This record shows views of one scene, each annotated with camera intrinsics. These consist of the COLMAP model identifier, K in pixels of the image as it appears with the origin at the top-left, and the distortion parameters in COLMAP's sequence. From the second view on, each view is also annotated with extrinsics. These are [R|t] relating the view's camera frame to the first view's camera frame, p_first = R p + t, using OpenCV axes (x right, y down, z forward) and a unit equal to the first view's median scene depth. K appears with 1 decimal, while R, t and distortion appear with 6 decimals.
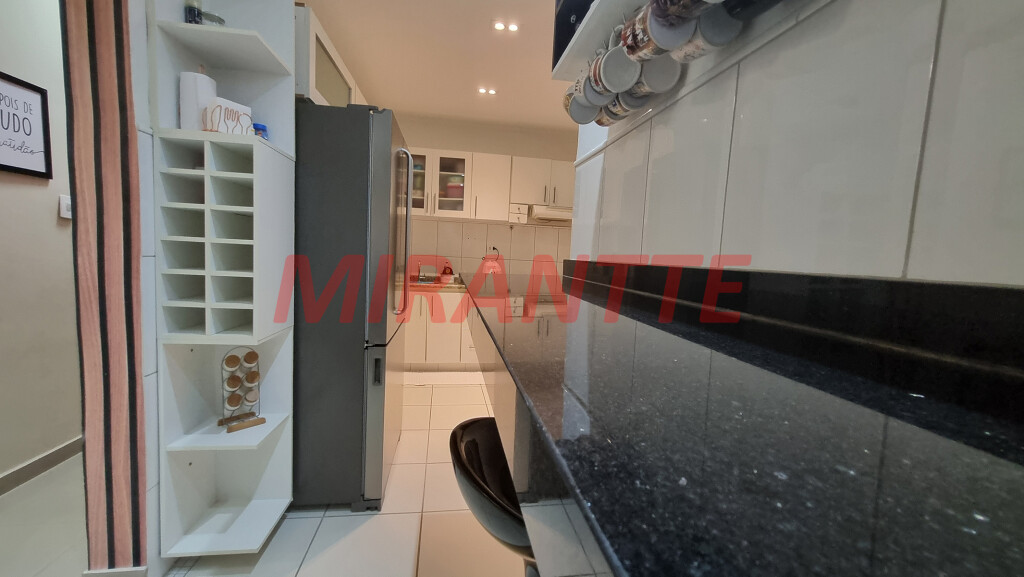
lens RADIAL K [[403.0, 0, 505.3], [0, 403.0, 288.4], [0, 0, 1]] dist [0.003845, 0.000105]
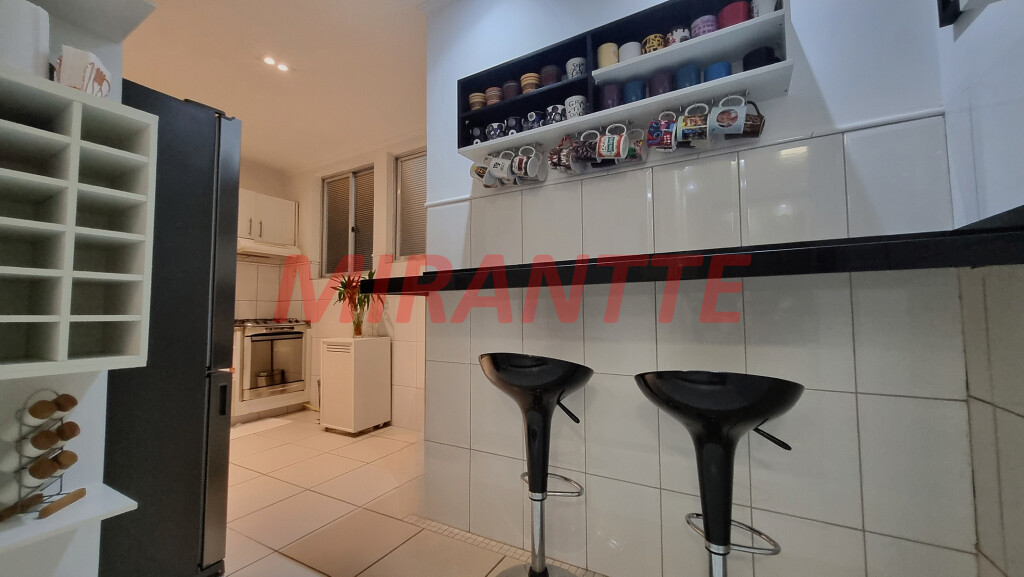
lens RADIAL K [[403.0, 0, 505.3], [0, 403.0, 288.4], [0, 0, 1]] dist [0.003845, 0.000105]
pose [[0.624344, -0.005284, 0.781132, -0.268691], [0.104562, 0.991543, -0.076867, 0.041949], [-0.774120, 0.129668, 0.619617, -0.018641]]
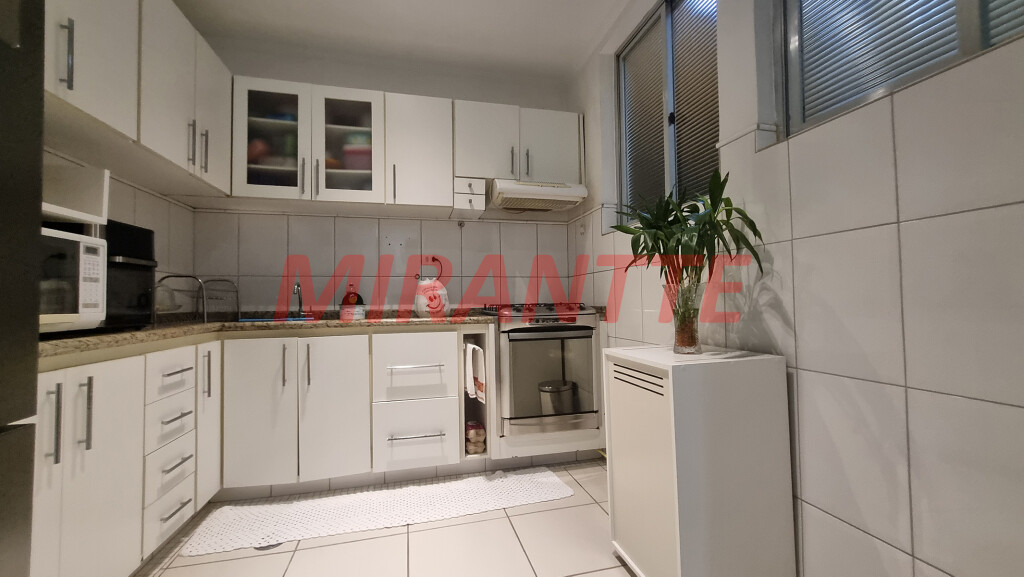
lens RADIAL K [[403.0, 0, 505.3], [0, 403.0, 288.4], [0, 0, 1]] dist [0.003845, 0.000105]
pose [[0.993961, -0.059860, 0.091971, 0.021936], [0.070238, 0.990983, -0.114103, 0.022864], [-0.084312, 0.119874, 0.989203, 0.436454]]
